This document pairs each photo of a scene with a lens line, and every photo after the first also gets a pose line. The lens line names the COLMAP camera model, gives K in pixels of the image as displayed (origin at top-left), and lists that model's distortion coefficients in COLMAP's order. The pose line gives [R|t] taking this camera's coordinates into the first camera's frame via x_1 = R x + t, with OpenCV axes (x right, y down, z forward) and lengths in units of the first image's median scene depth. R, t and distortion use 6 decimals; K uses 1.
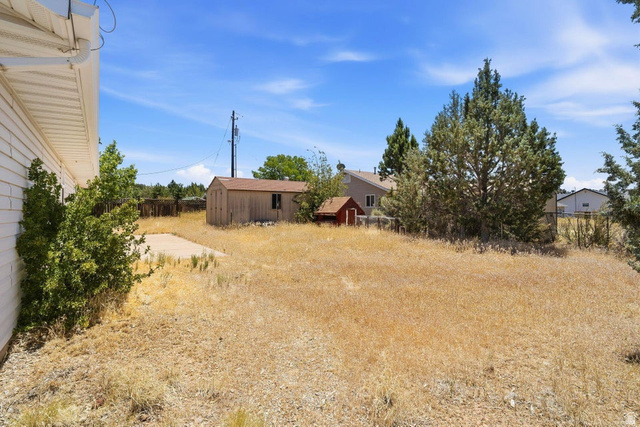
lens RADIAL K [[307.7, 0, 320.0], [0, 307.7, 213.5], [0, 0, 1]] dist [-0.000118, -0.000151]
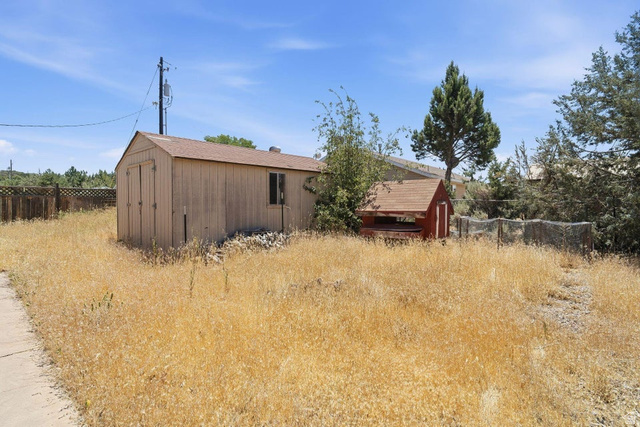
lens RADIAL K [[307.7, 0, 320.0], [0, 307.7, 213.5], [0, 0, 1]] dist [-0.000118, -0.000151]
pose [[0.976367, -0.013183, 0.215719, -0.174180], [0.008363, 0.999695, 0.023242, -0.011116], [-0.215959, -0.020888, 0.976179, 0.495675]]
